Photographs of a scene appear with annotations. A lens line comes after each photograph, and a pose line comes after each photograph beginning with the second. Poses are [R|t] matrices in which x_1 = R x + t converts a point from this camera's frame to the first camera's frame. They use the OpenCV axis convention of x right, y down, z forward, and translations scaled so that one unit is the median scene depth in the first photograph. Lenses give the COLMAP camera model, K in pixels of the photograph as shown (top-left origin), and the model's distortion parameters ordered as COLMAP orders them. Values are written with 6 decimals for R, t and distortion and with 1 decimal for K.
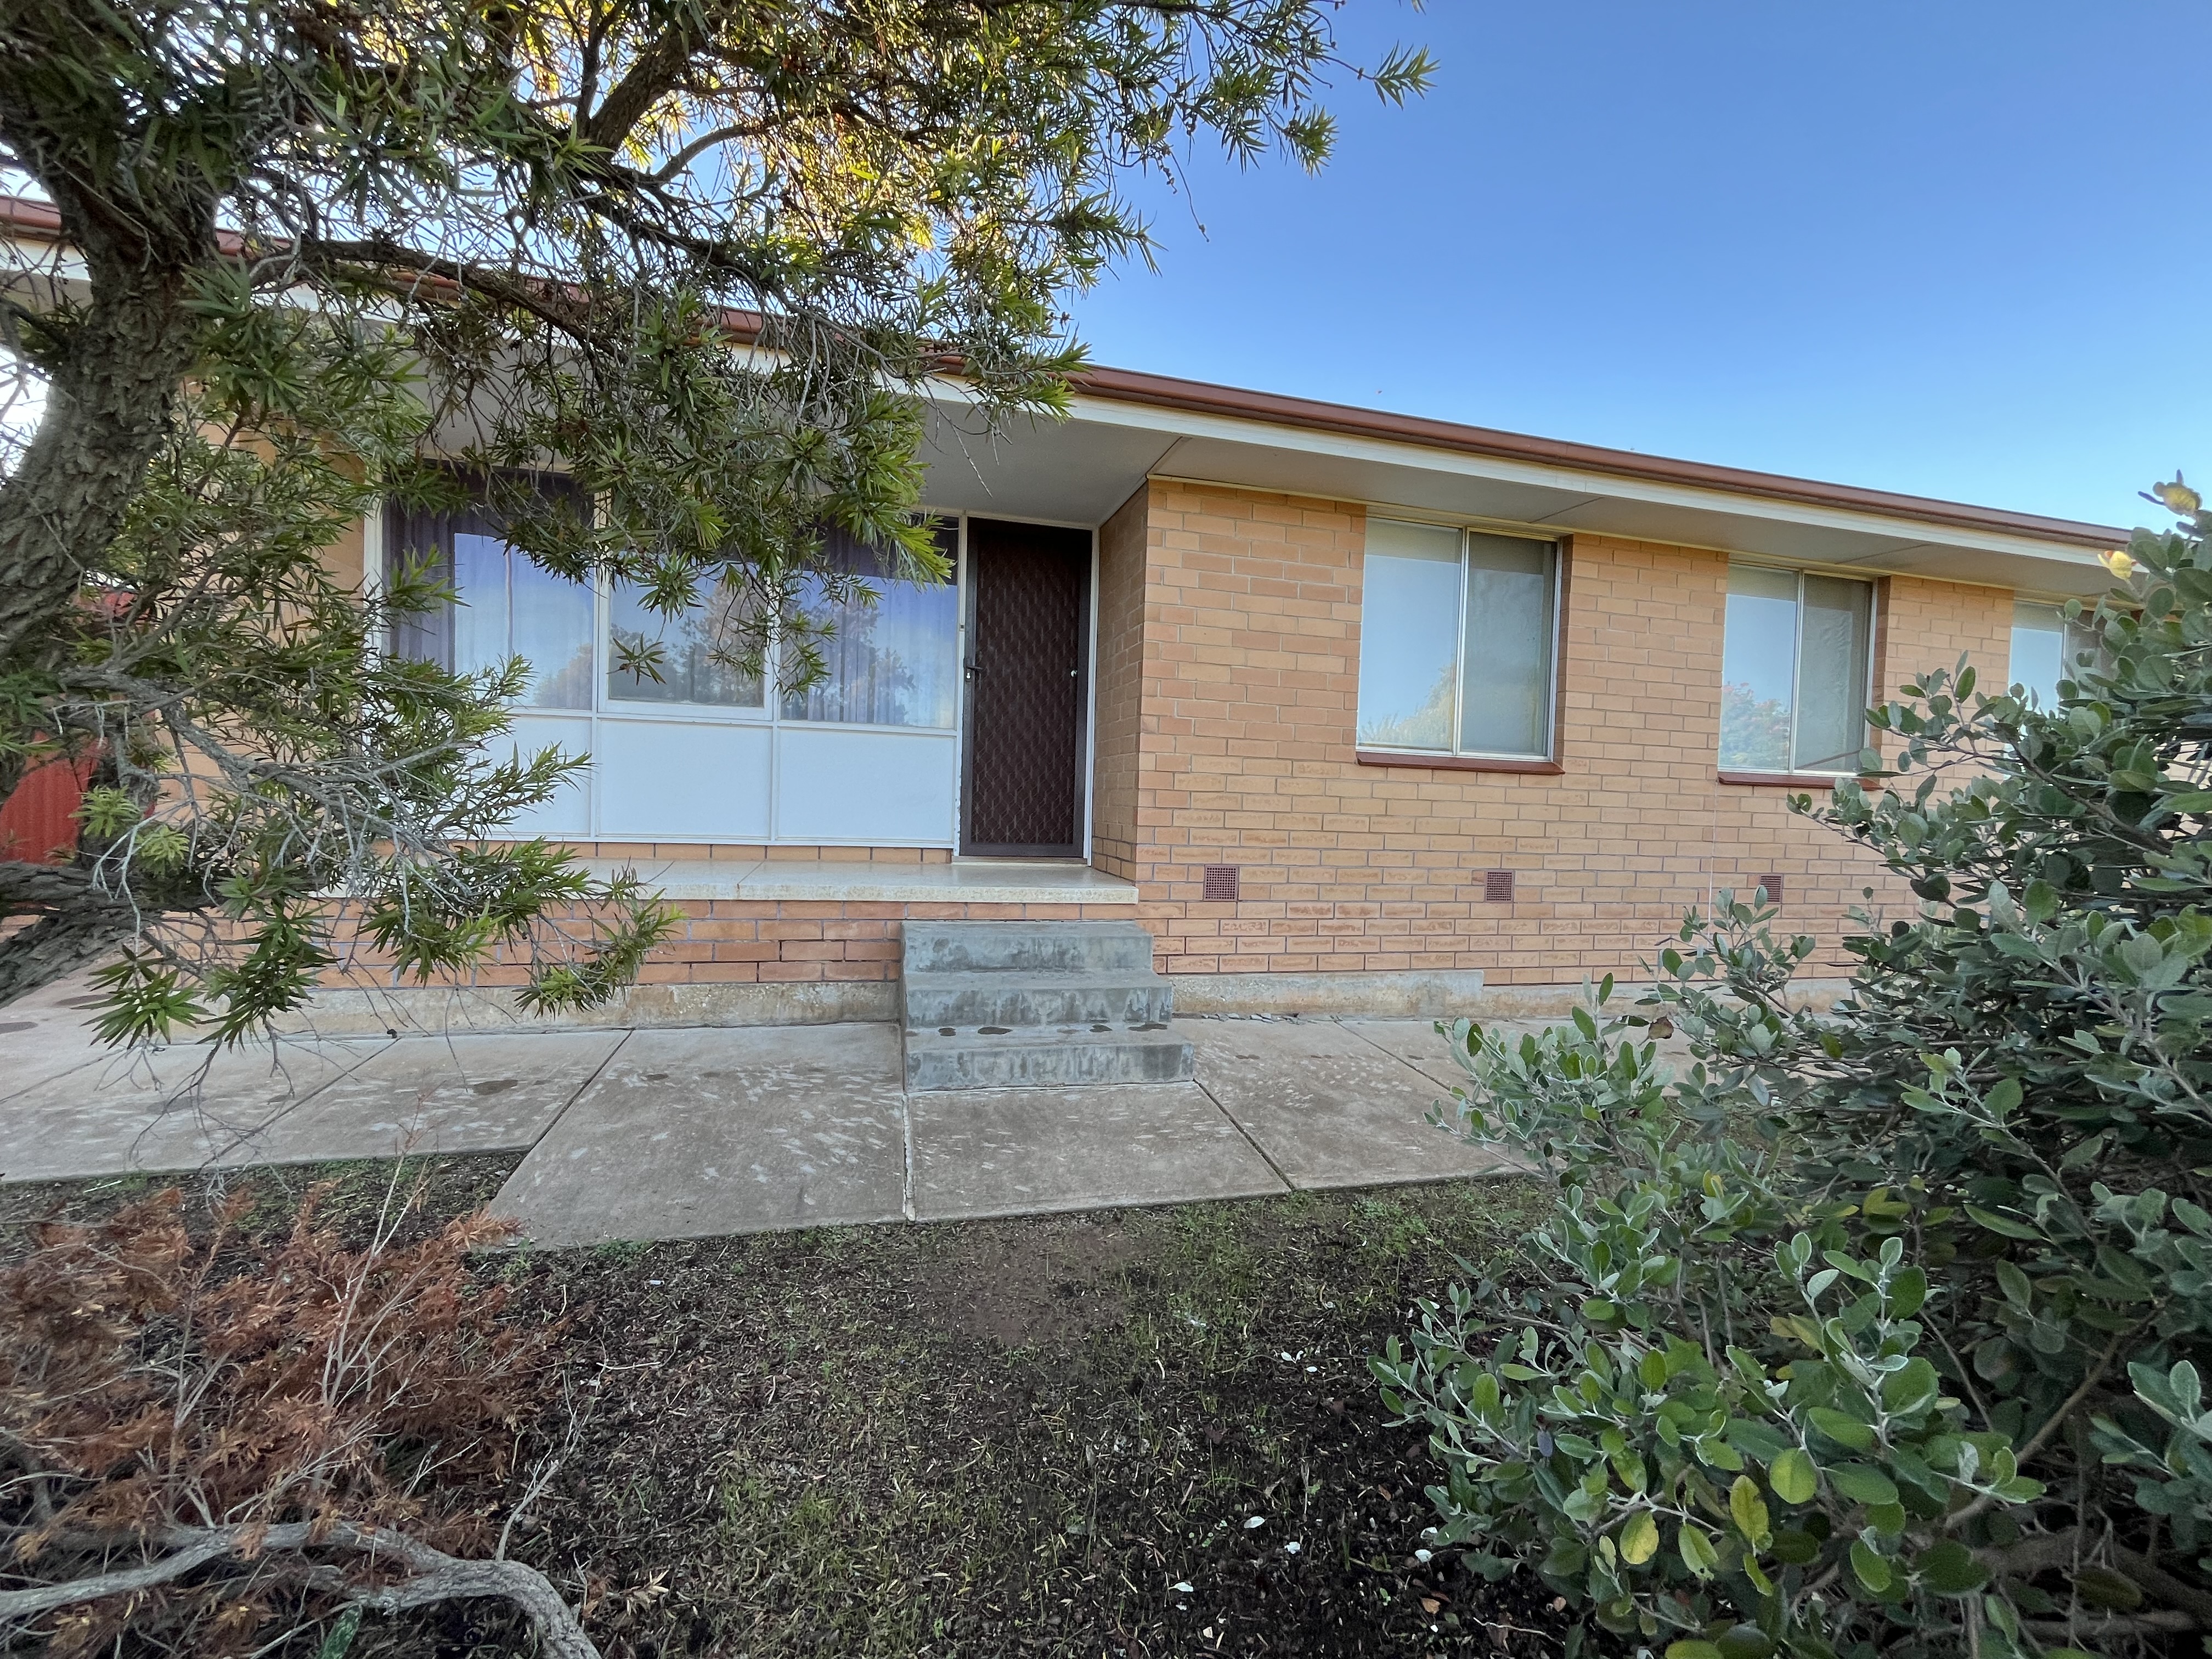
lens RADIAL K [[901.6, 0, 1096.5], [0, 901.6, 826.6], [0, 0, 1]] dist [-0.004119, 0.000199]
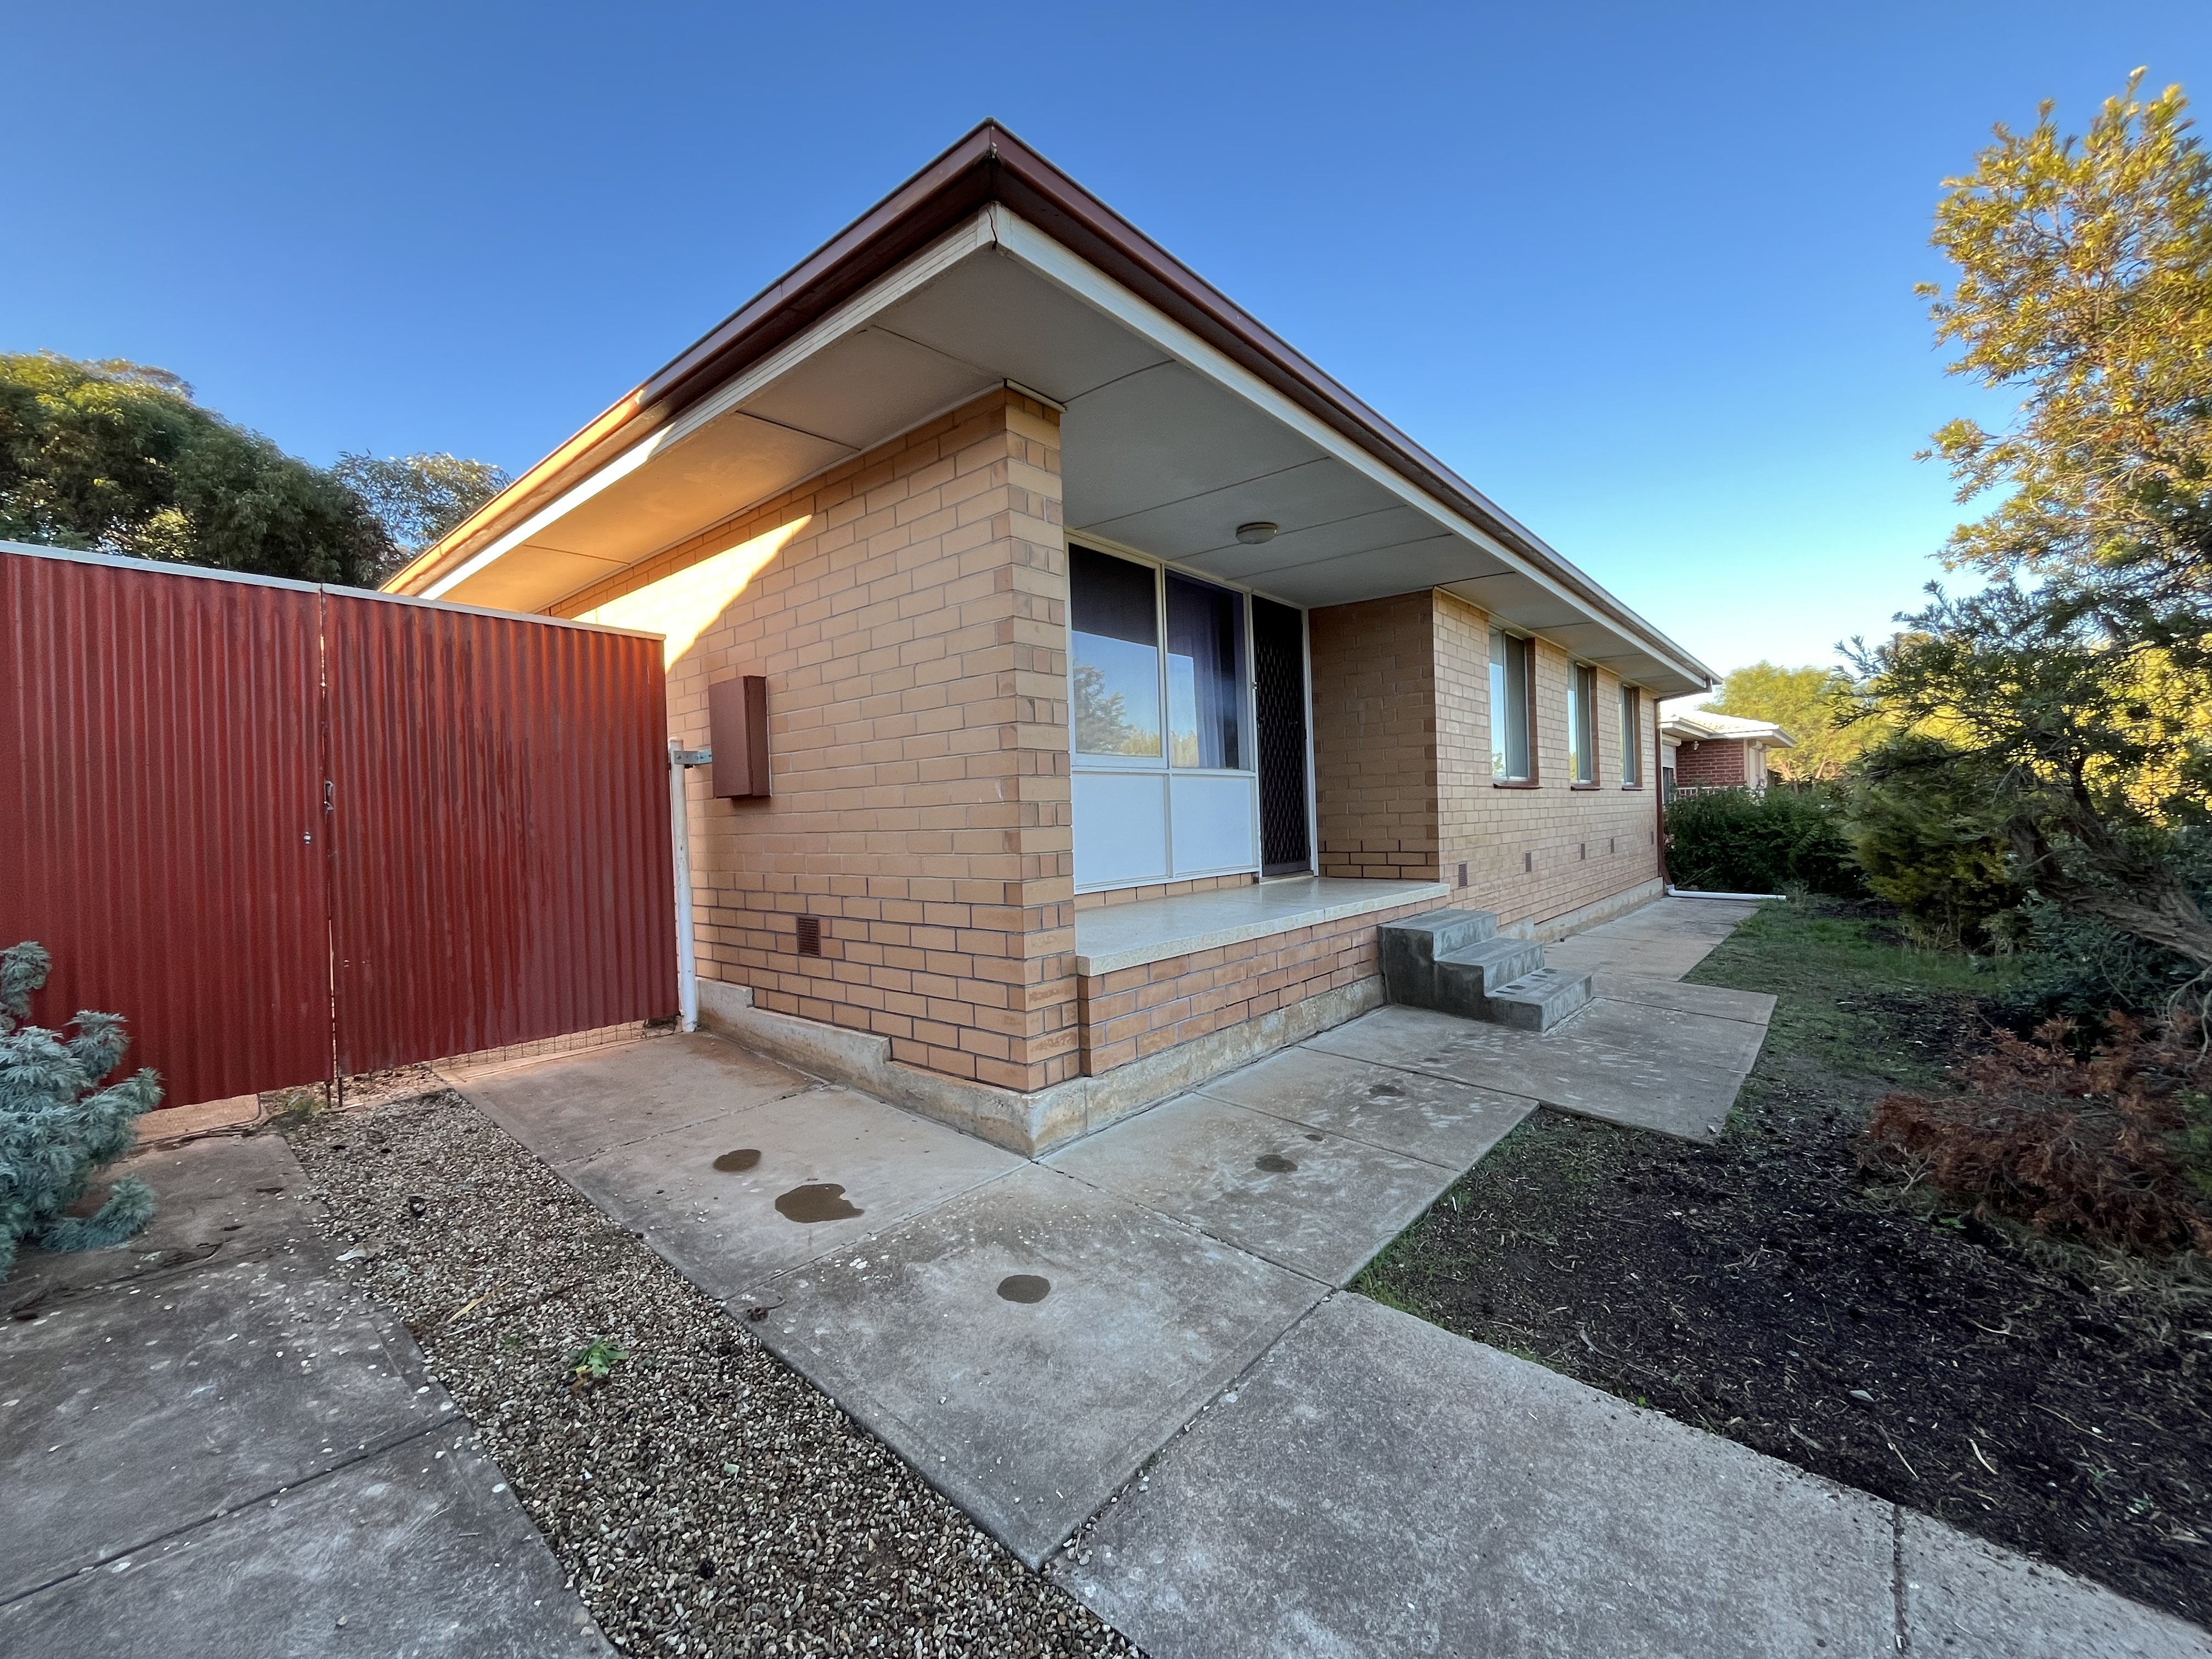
lens RADIAL K [[901.6, 0, 1096.5], [0, 901.6, 826.6], [0, 0, 1]] dist [-0.004119, 0.000199]
pose [[0.820299, -0.064224, 0.568318, -1.160703], [0.075395, 0.997146, 0.003862, -0.063829], [-0.566944, 0.039680, 0.822800, 0.163723]]
